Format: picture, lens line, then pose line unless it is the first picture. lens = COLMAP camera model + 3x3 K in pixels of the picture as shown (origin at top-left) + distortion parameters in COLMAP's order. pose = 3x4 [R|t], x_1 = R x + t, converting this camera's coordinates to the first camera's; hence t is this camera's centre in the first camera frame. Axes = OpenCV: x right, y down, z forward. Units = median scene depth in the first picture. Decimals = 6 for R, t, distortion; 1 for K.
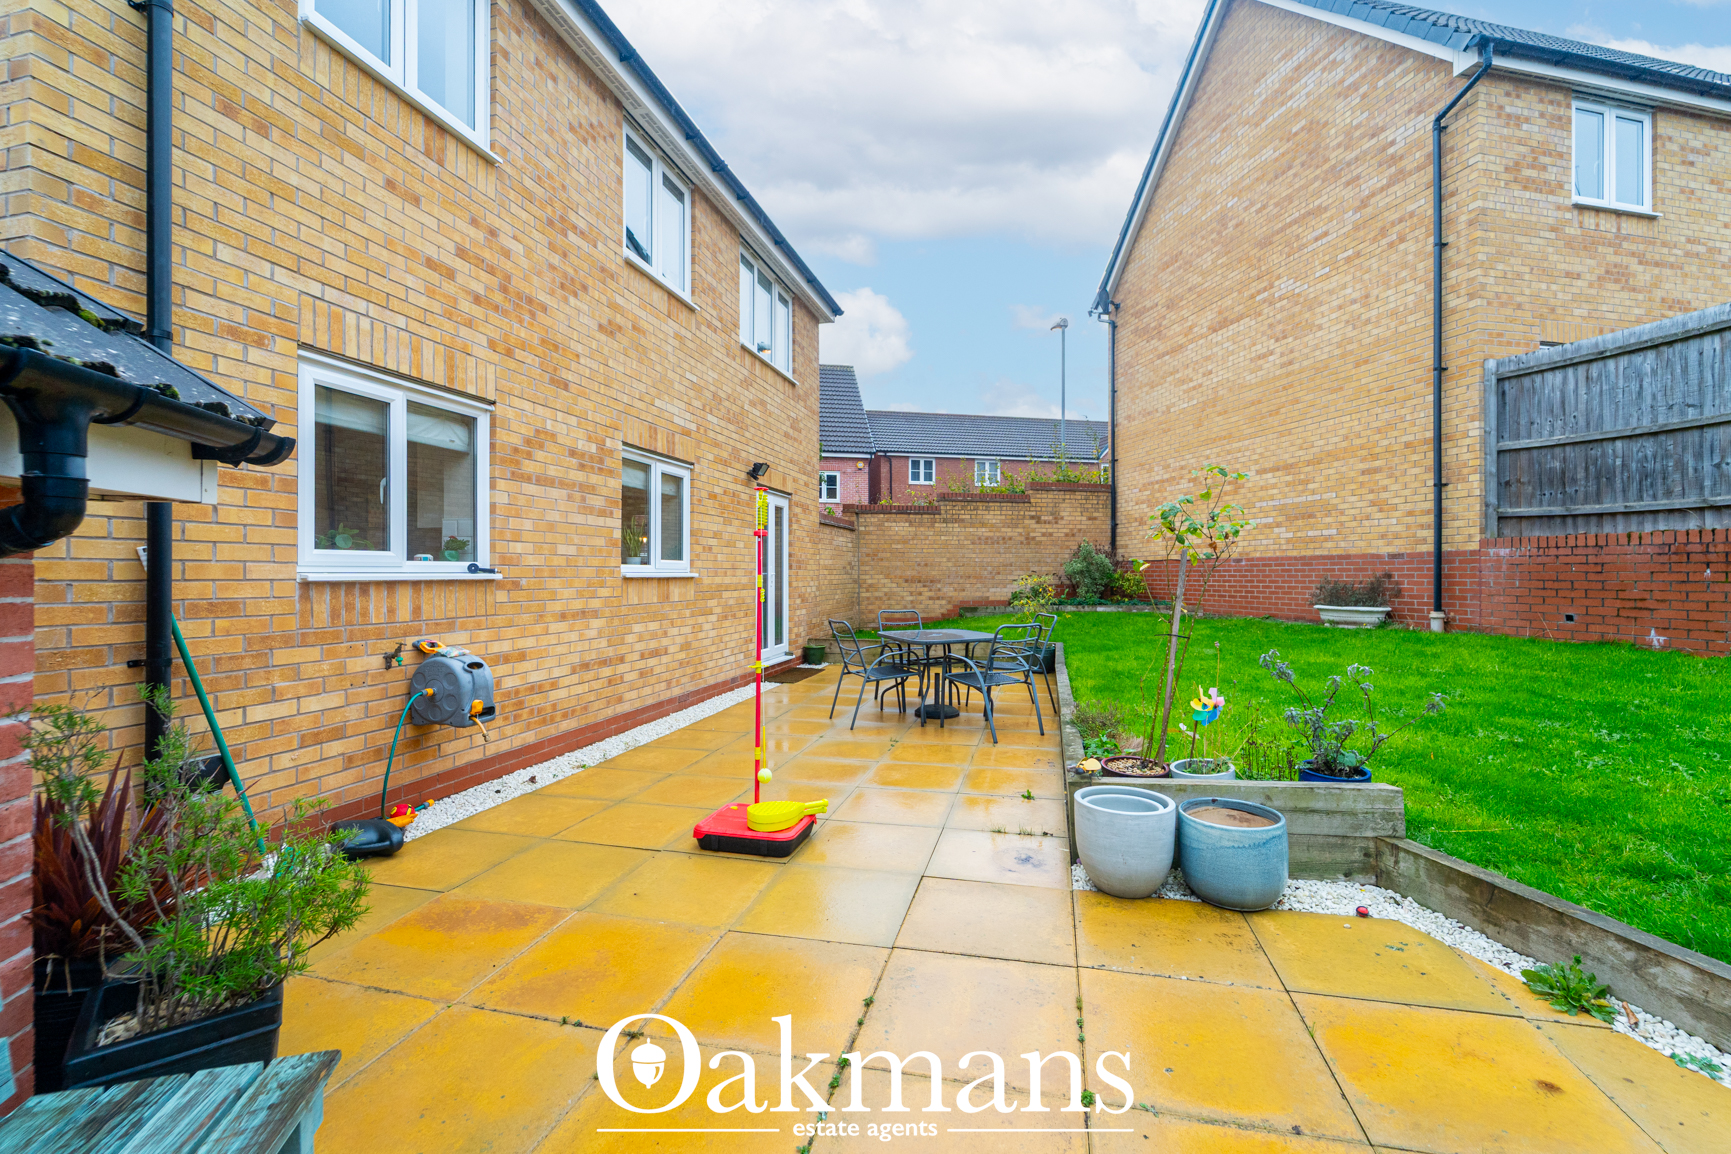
lens RADIAL K [[728.0, 0, 869.8], [0, 728.0, 572.6], [0, 0, 1]] dist [0.000332, -0.000584]
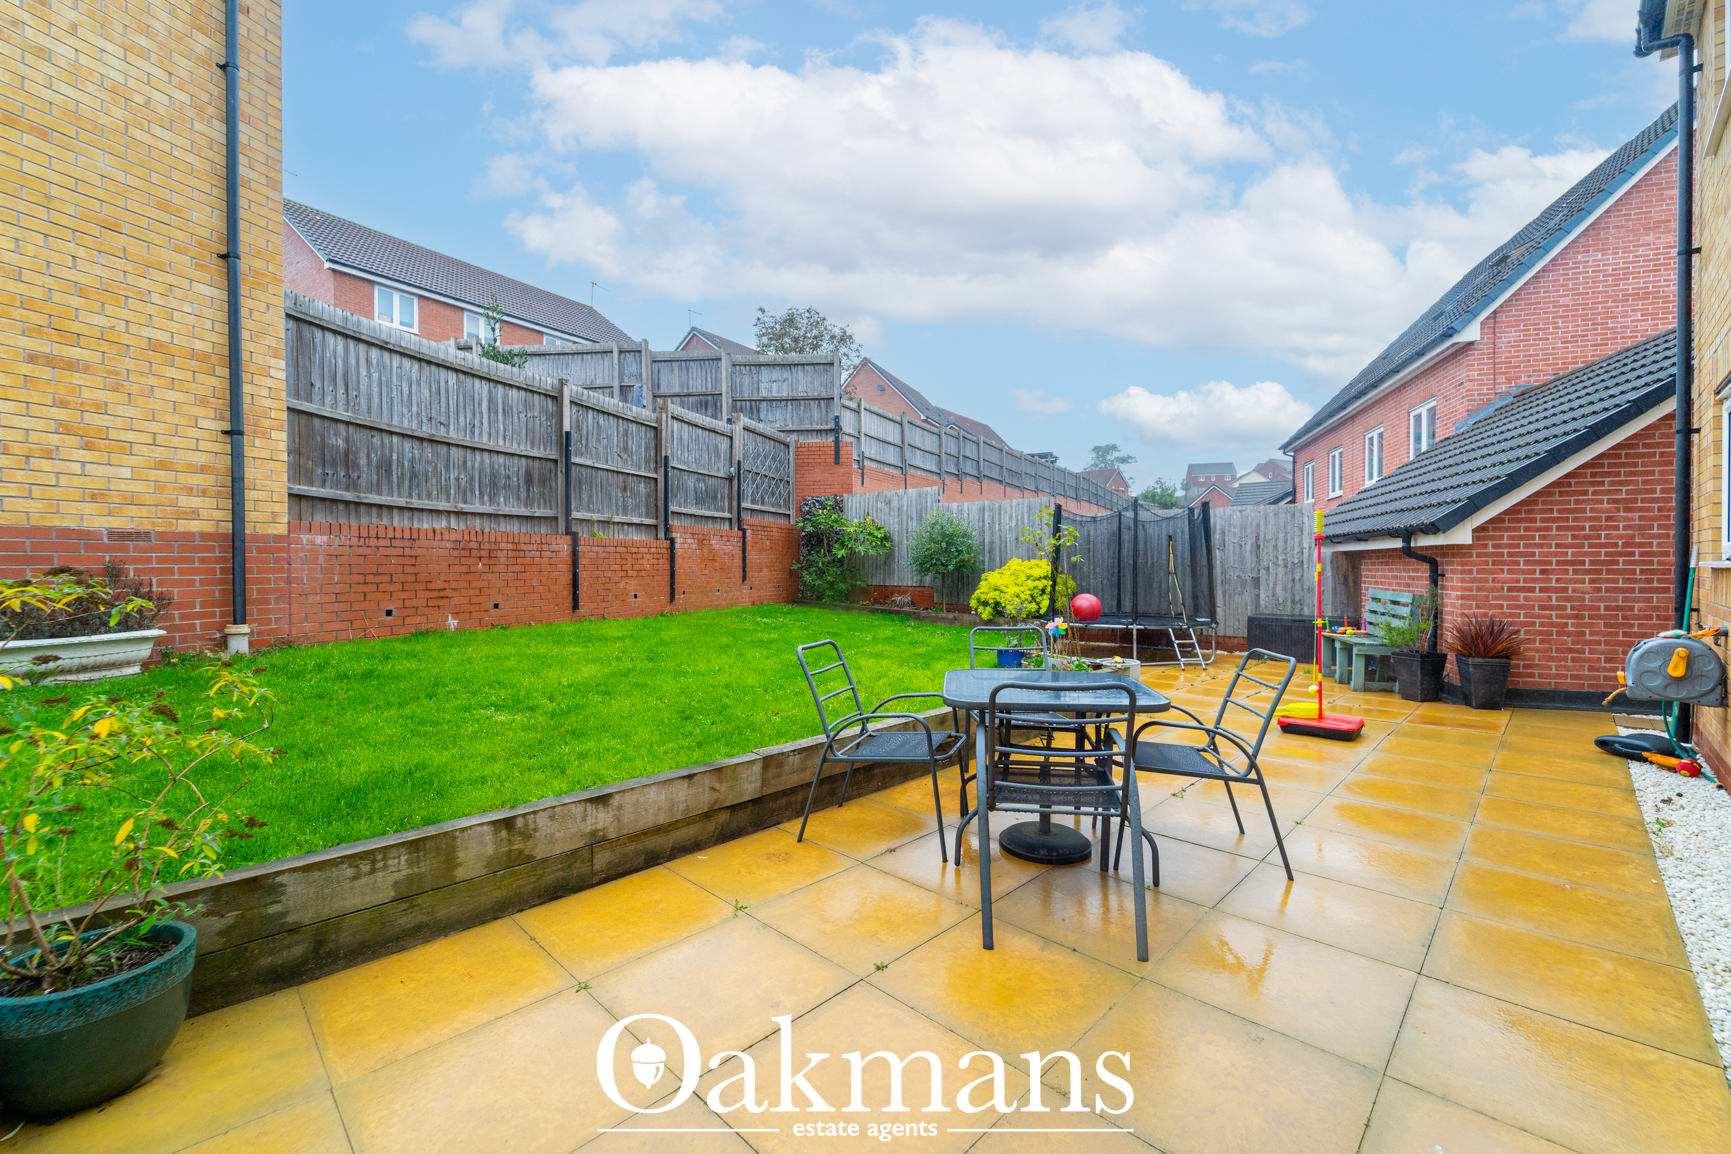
lens RADIAL K [[710.6, 0, 862.0], [0, 710.6, 570.2], [0, 0, 1]] dist [0.001870, -0.000128]
pose [[-0.858073, -0.007127, 0.513477, -0.040282], [-0.002521, 0.999950, 0.009666, -0.003524], [-0.513521, 0.007000, -0.858049, 1.264661]]
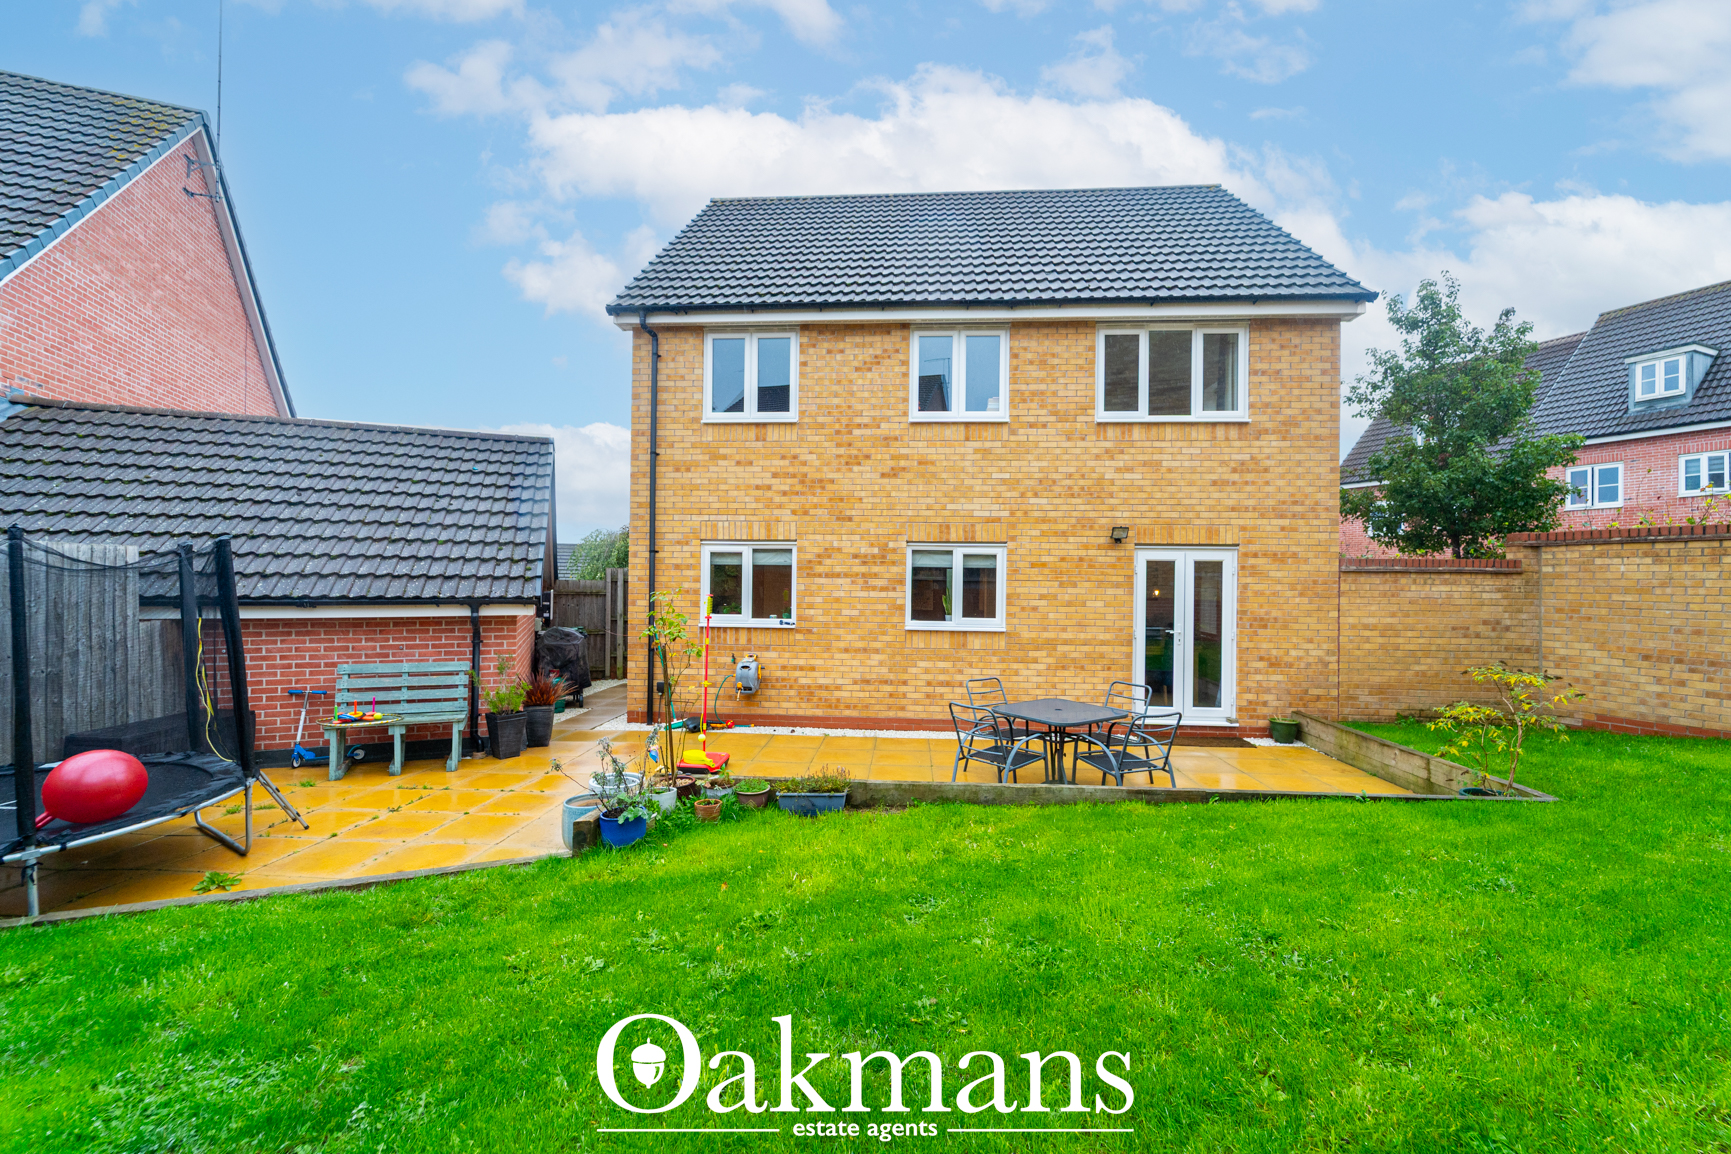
lens RADIAL K [[728.0, 0, 869.8], [0, 728.0, 572.6], [0, 0, 1]] dist [0.000332, -0.000584]
pose [[0.180319, -0.003801, -0.983601, 0.870088], [-0.011907, 0.999911, -0.006047, -0.077621], [0.983536, 0.012802, 0.180257, 0.484706]]
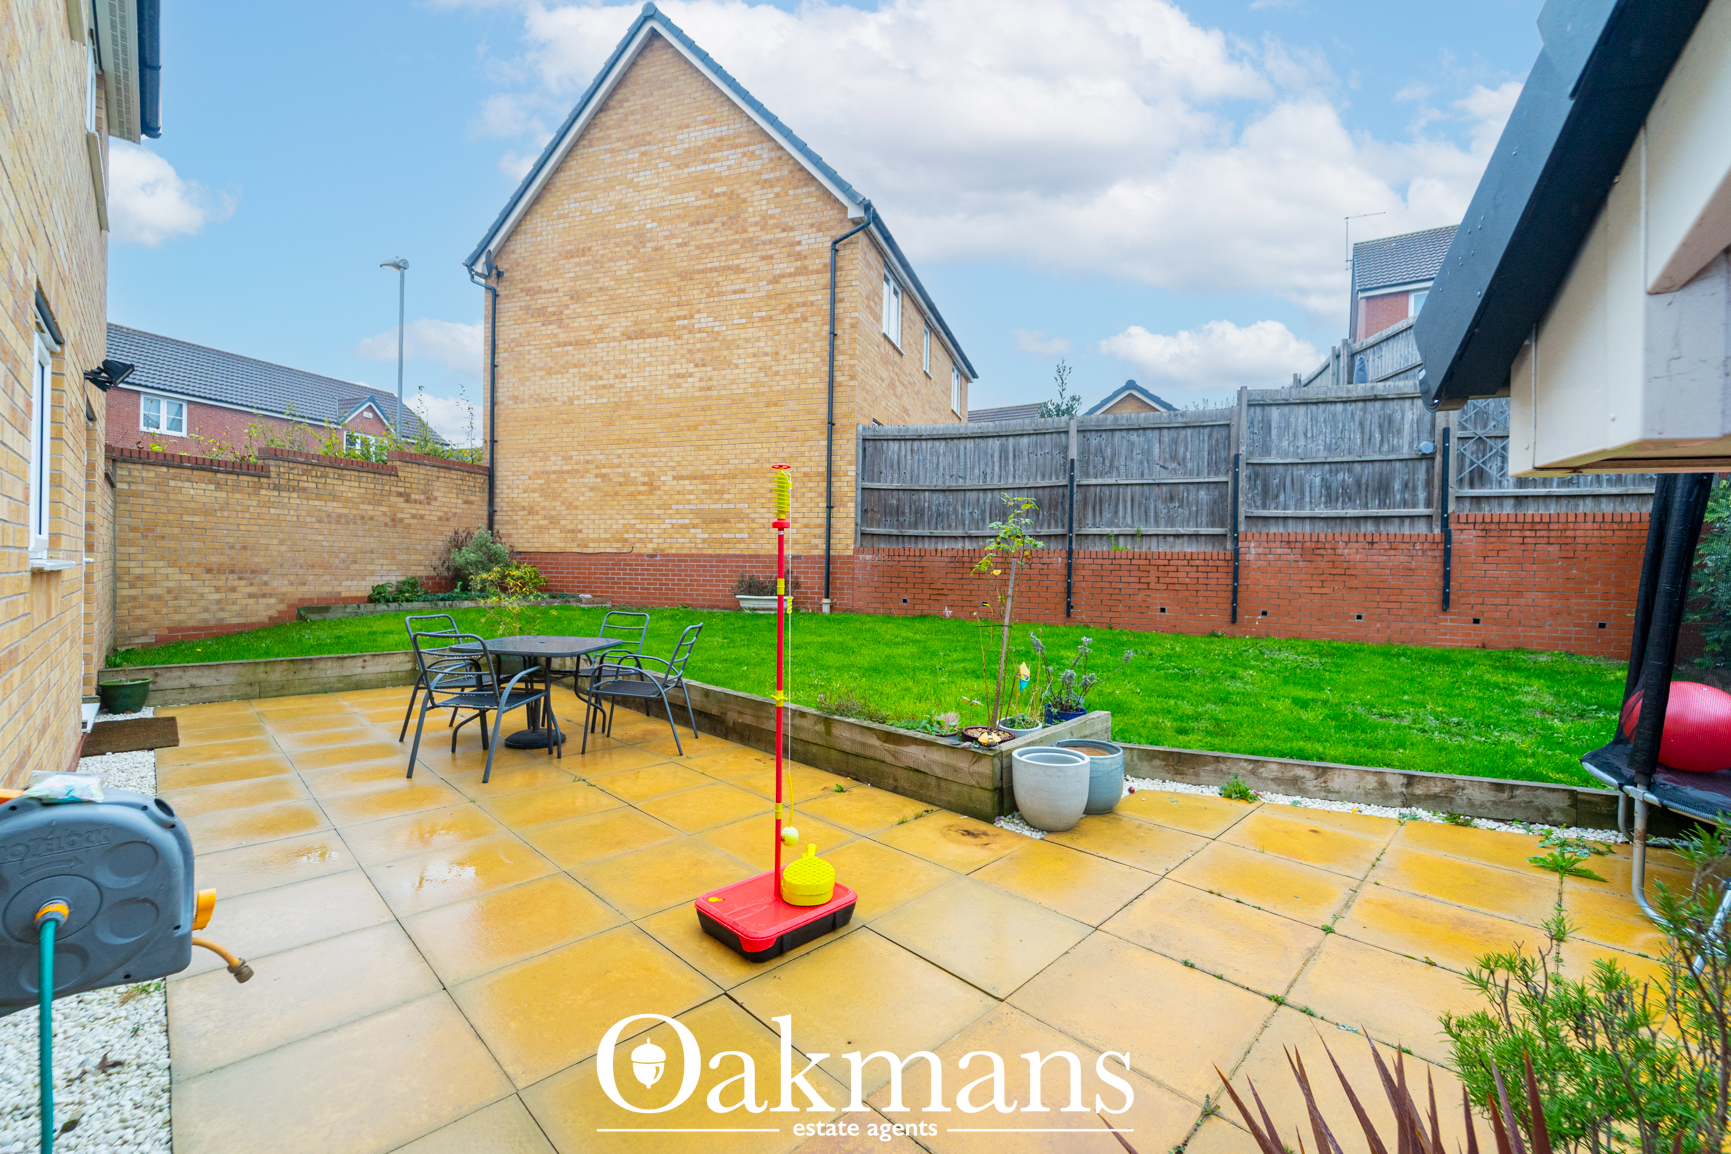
lens RADIAL K [[710.6, 0, 862.0], [0, 710.6, 570.2], [0, 0, 1]] dist [0.001870, -0.000128]
pose [[0.517091, 0.009271, 0.855880, -0.341507], [-0.020248, 0.999794, 0.001403, -0.003826], [-0.855691, -0.018056, 0.517172, 0.245553]]
